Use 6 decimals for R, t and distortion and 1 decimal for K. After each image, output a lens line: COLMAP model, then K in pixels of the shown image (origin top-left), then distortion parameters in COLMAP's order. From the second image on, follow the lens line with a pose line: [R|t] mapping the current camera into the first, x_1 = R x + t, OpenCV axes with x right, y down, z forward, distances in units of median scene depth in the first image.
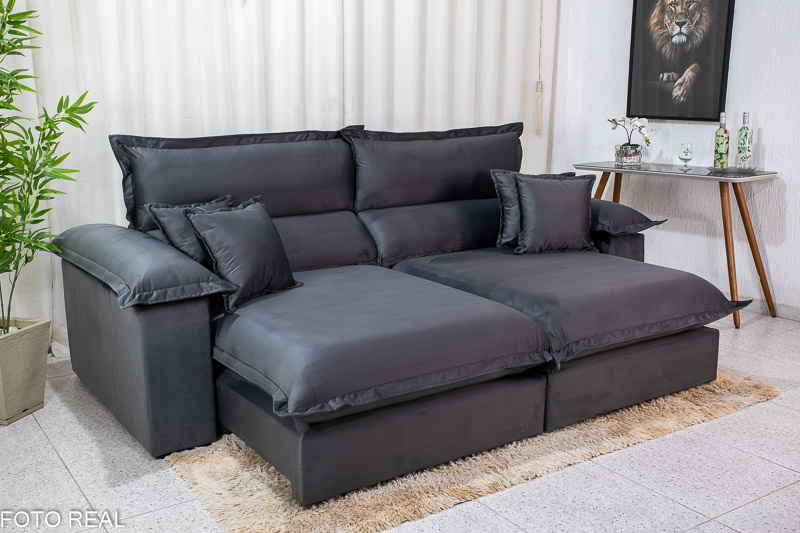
lens RADIAL K [[808.6, 0, 413.5], [0, 808.6, 275.9], [0, 0, 1]] dist [0.012953, 0.010331]
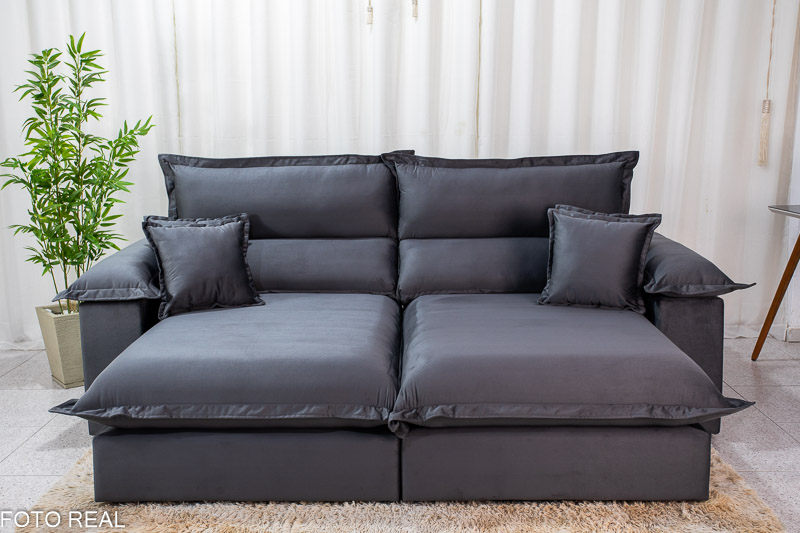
lens RADIAL K [[837.8, 0, 408.0], [0, 837.8, 290.9], [0, 0, 1]] dist [0.003228, 0.013496]
pose [[0.827369, 0.113784, -0.550012, 0.523046], [-0.120852, 0.992392, 0.023507, -0.046065], [0.548502, 0.047021, 0.834826, 0.187316]]
